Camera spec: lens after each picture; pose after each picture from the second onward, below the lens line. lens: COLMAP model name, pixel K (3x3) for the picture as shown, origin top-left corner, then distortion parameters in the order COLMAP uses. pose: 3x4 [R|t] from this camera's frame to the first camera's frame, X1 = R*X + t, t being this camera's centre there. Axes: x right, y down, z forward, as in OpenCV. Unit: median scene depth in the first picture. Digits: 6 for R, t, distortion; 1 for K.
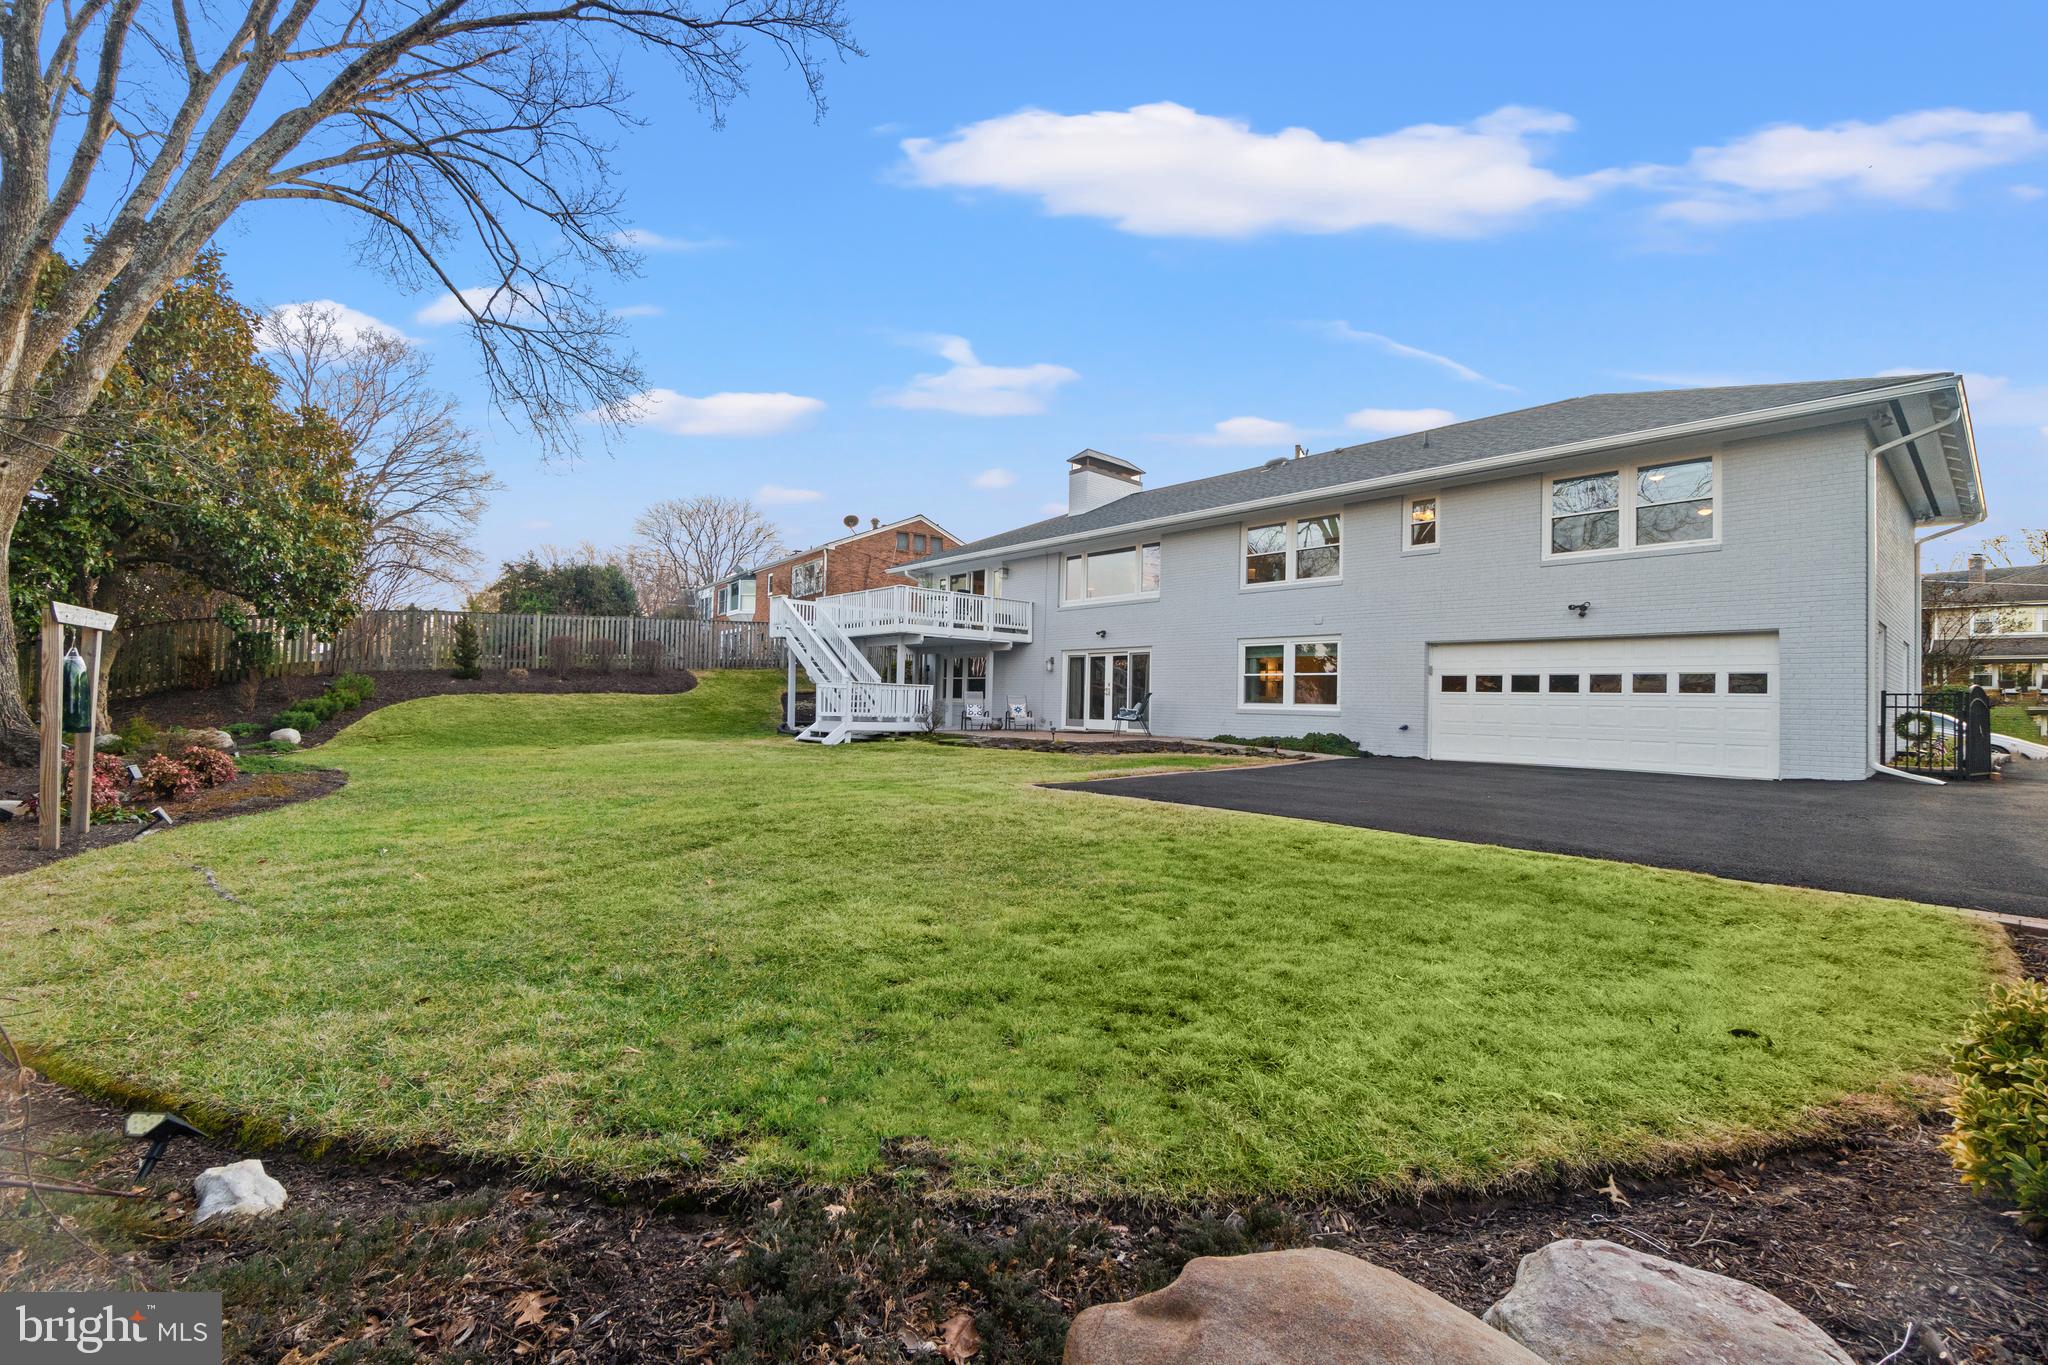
lens RADIAL K [[895.5, 0, 1022.5], [0, 895.5, 684.2], [0, 0, 1]] dist [-0.005492, -0.000549]
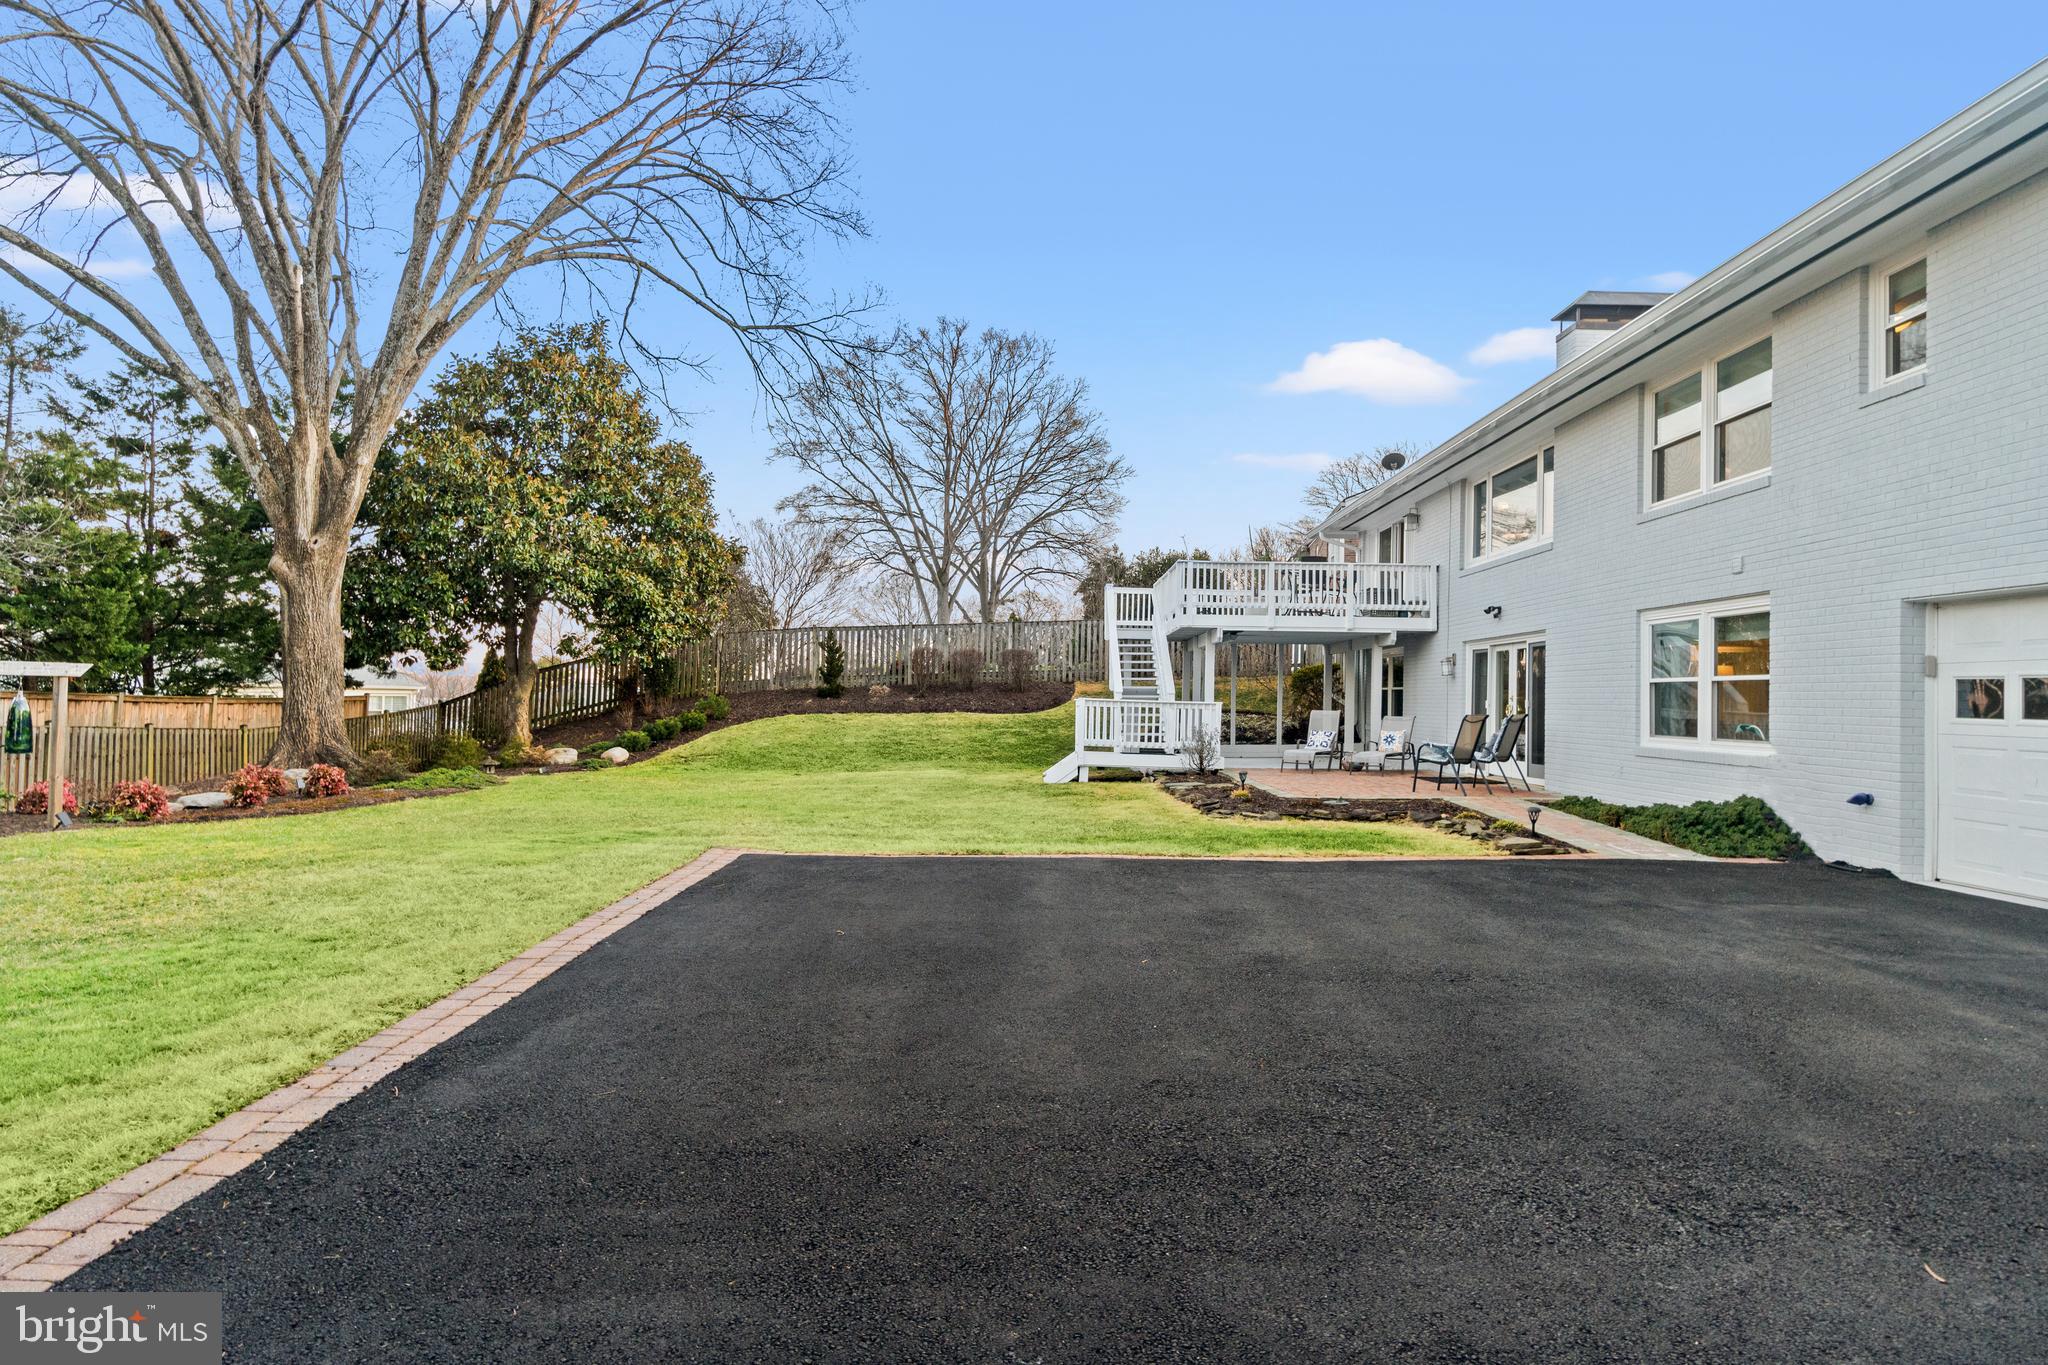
lens RADIAL K [[1175.3, 0, 1022.1], [0, 1175.3, 692.4], [0, 0, 1]] dist [0.001601, 0.000017]
pose [[0.730506, -0.010866, -0.682819, 0.444763], [0.012253, 0.999921, -0.002803, -0.006030], [0.682796, -0.006319, 0.730582, 0.259926]]
